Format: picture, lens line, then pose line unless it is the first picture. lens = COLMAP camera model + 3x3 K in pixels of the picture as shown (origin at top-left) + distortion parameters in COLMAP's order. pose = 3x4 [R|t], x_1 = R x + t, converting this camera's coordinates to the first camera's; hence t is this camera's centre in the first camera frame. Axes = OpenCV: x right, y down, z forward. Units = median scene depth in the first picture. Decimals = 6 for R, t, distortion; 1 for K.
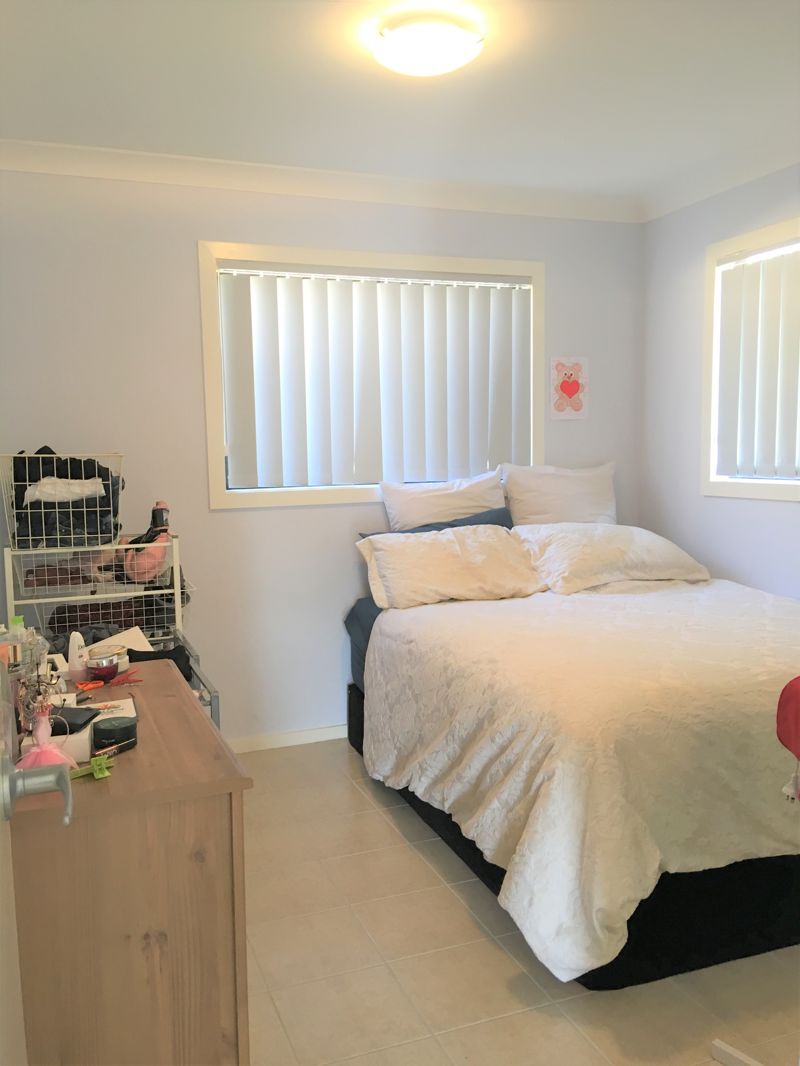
lens RADIAL K [[906.3, 0, 396.8], [0, 906.3, 537.8], [0, 0, 1]] dist [0.114327, -0.143921]
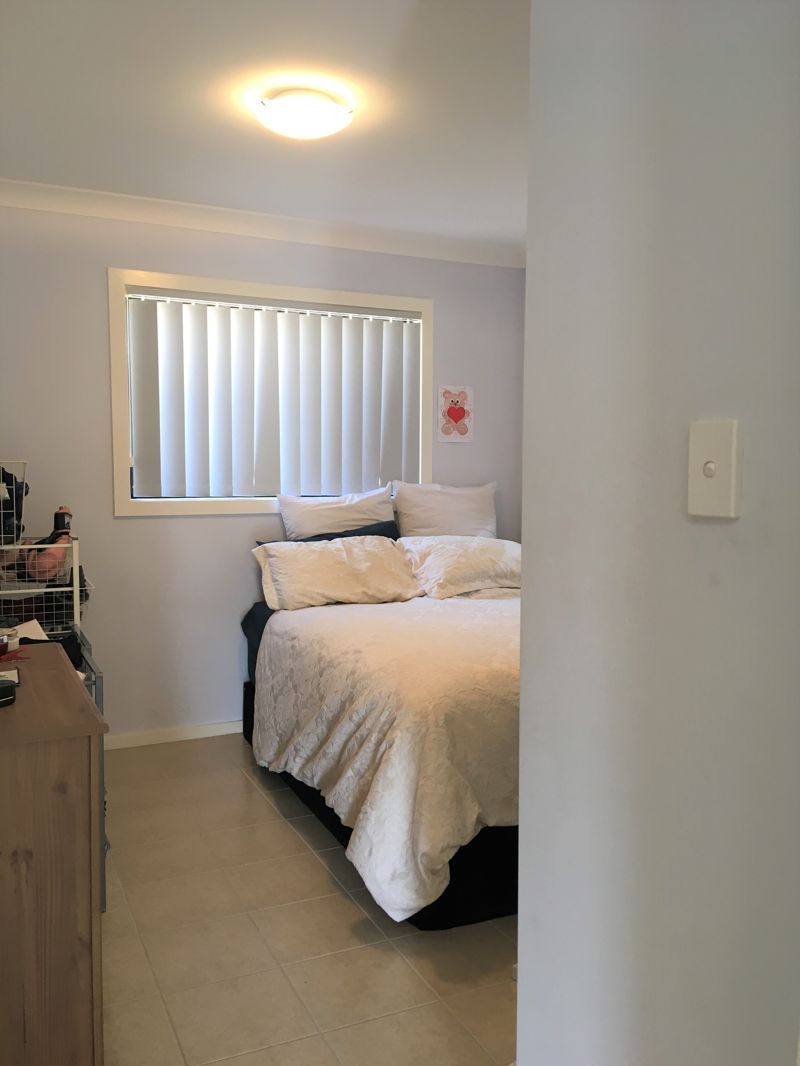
lens RADIAL K [[906.3, 0, 396.8], [0, 906.3, 537.8], [0, 0, 1]] dist [0.114327, -0.143921]
pose [[0.997336, 0.018778, 0.070482, 0.059935], [-0.017145, 0.999572, -0.023701, 0.016514], [-0.070896, 0.022430, 0.997231, -0.112826]]
